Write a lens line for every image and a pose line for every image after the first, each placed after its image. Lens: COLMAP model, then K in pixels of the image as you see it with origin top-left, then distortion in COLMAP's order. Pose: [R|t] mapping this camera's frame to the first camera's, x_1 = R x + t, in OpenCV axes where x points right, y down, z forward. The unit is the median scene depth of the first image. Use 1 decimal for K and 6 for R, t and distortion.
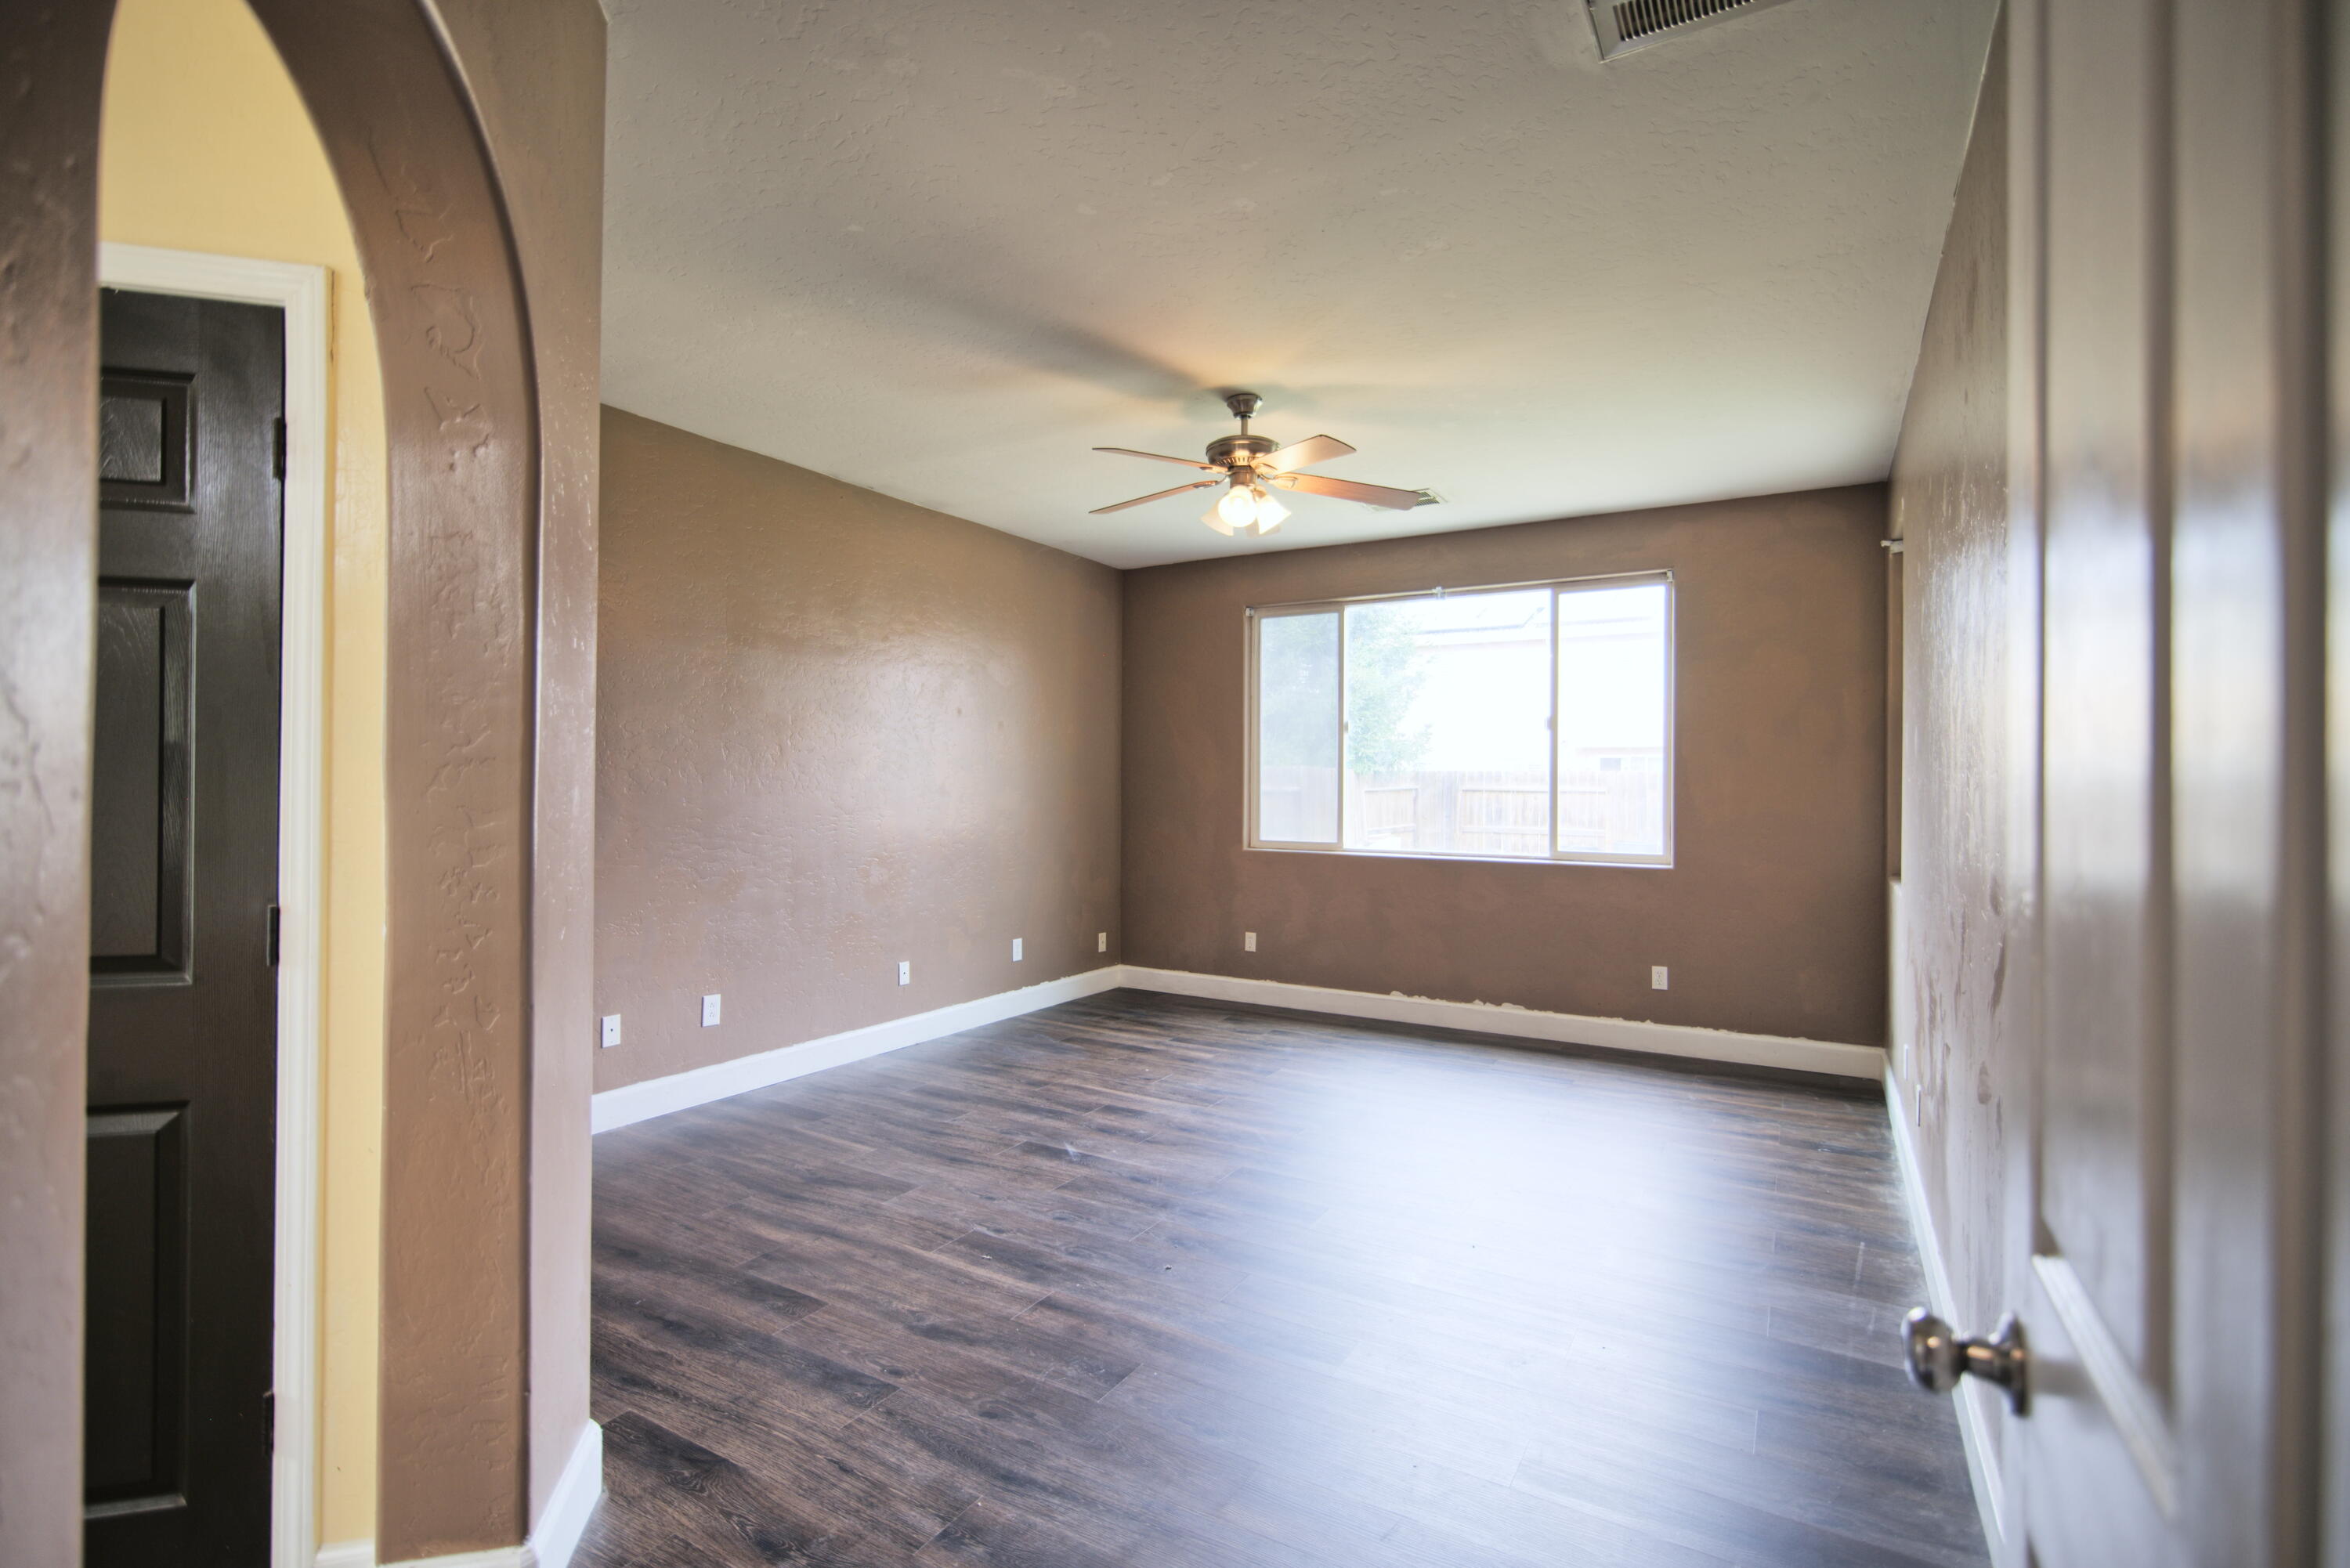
lens RADIAL K [[1059.2, 0, 1182.8], [0, 1059.2, 785.1], [0, 0, 1]] dist [-0.005215, 0.001013]
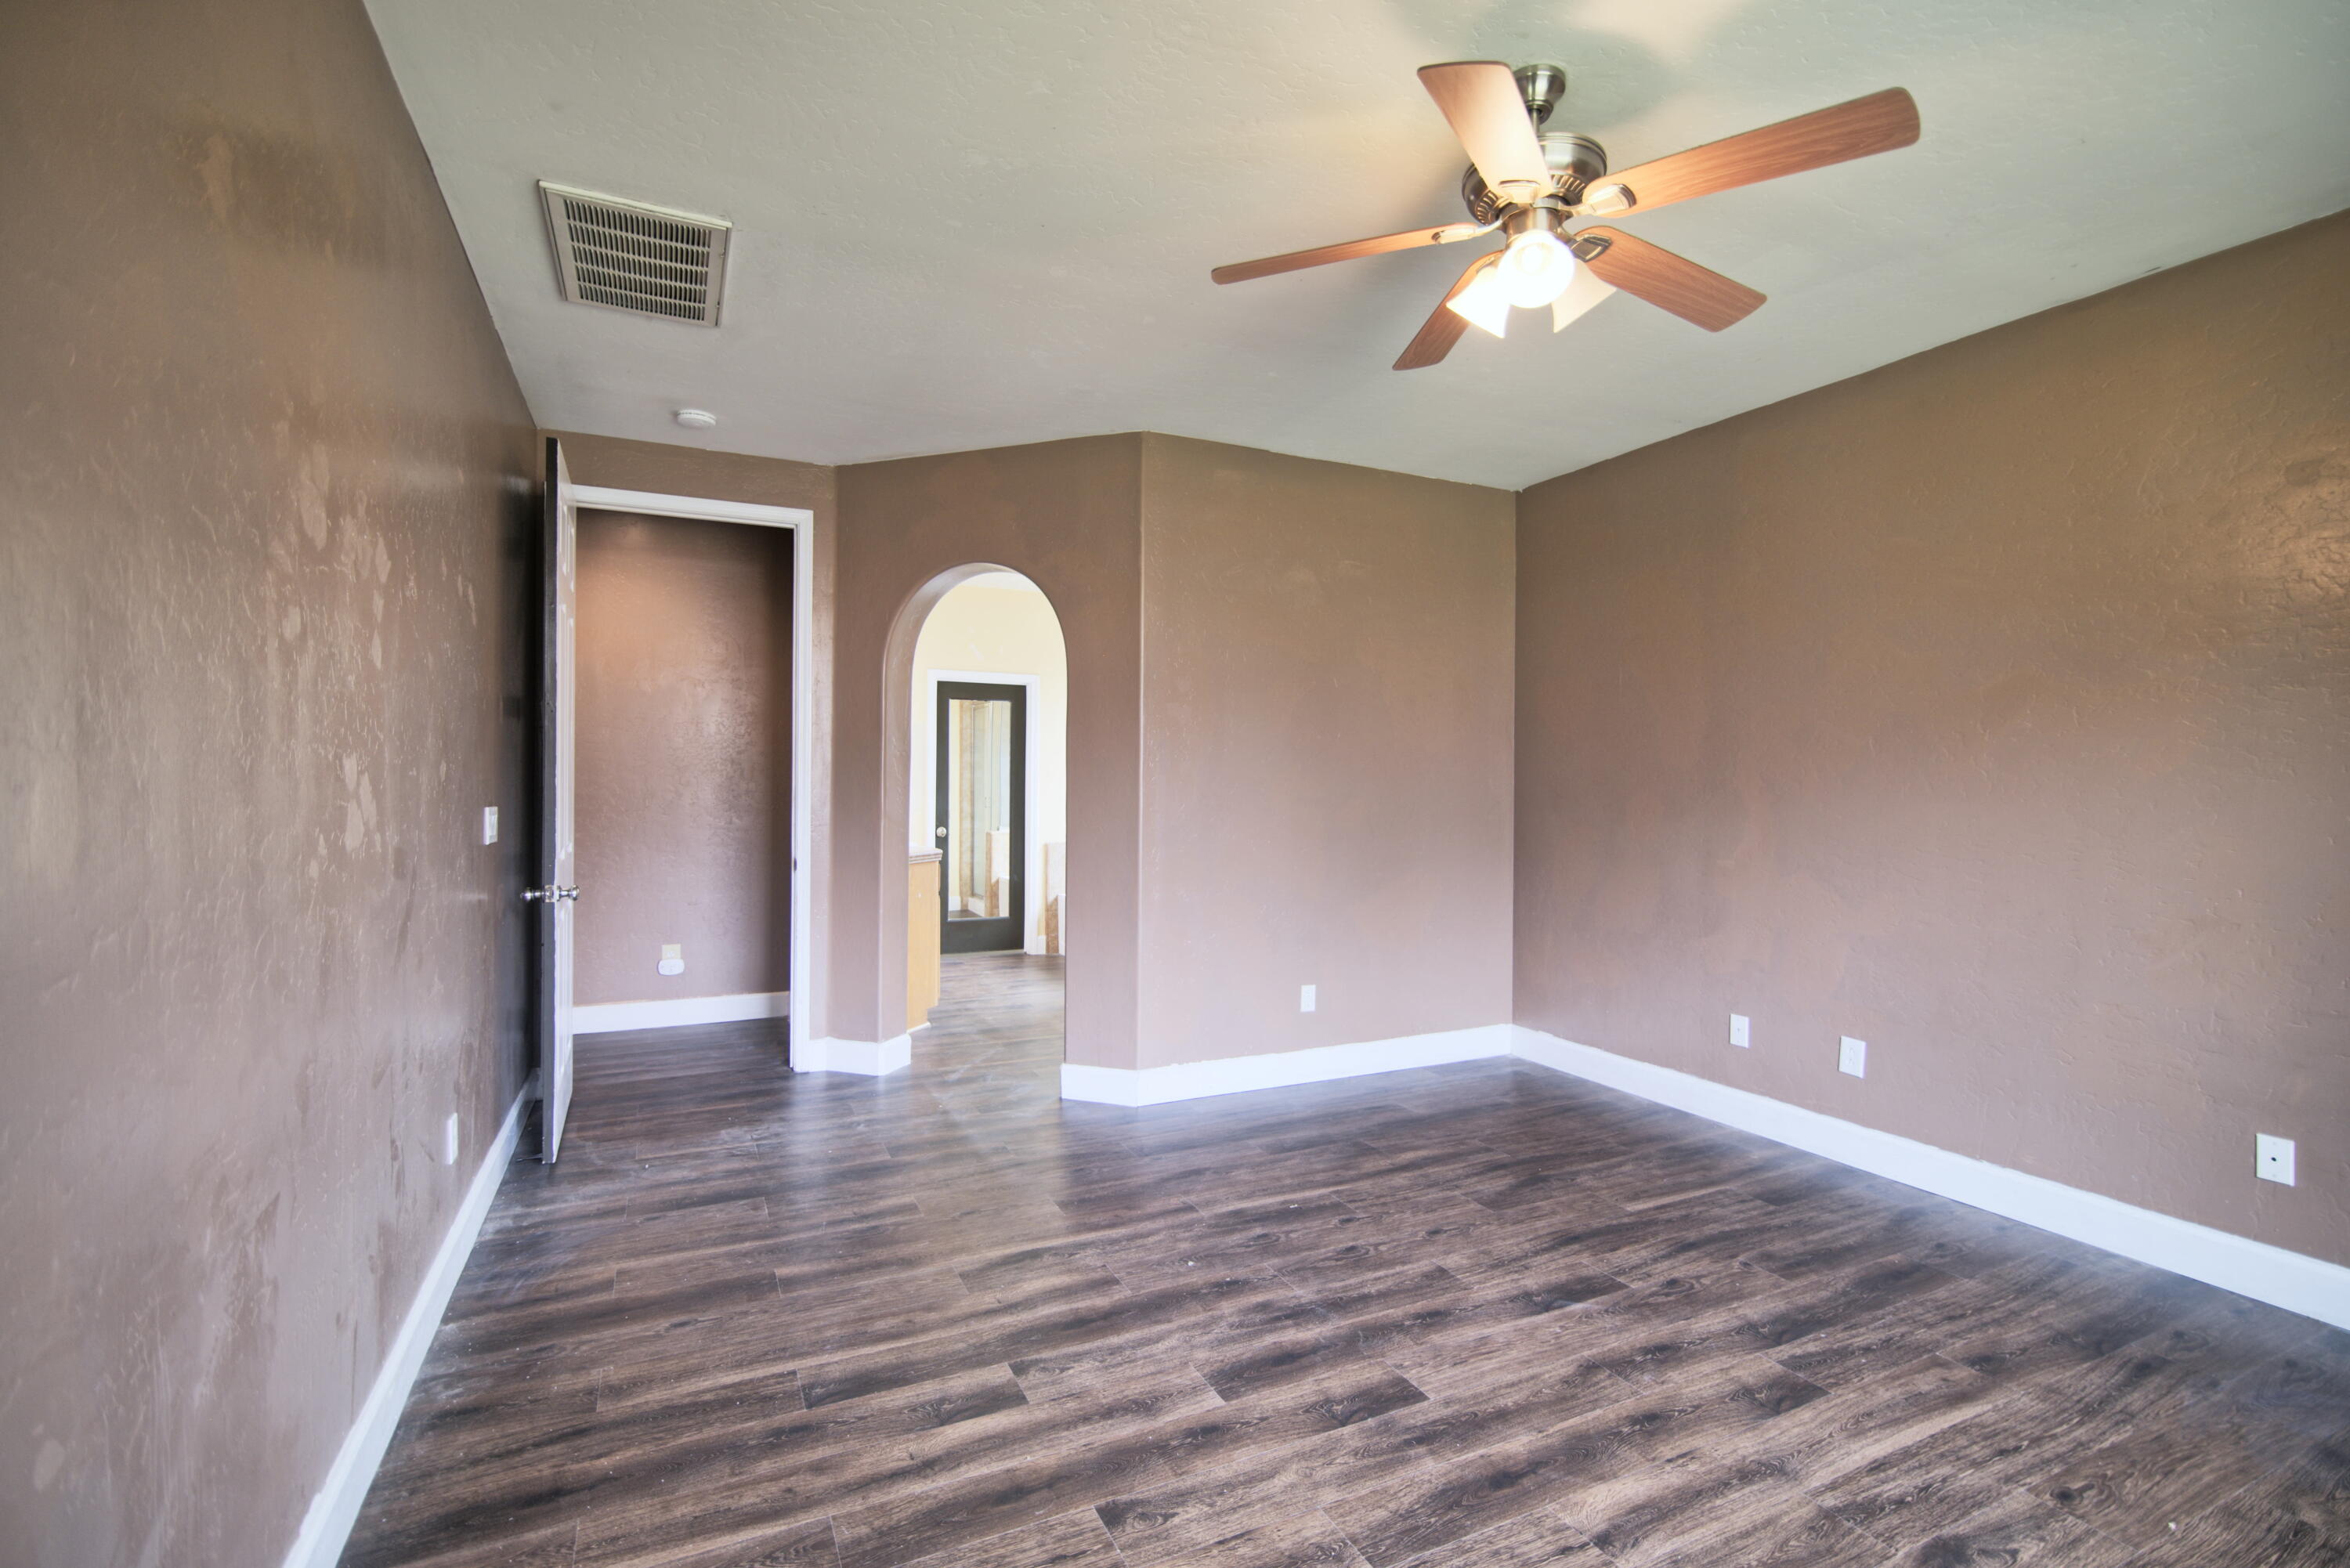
lens RADIAL K [[1059.2, 0, 1182.8], [0, 1059.2, 785.1], [0, 0, 1]] dist [-0.005215, 0.001013]
pose [[-0.554914, -0.007904, -0.831870, 0.597480], [-0.008763, 0.999955, -0.003655, 0.006851], [0.831862, 0.005262, -0.554958, 1.123389]]
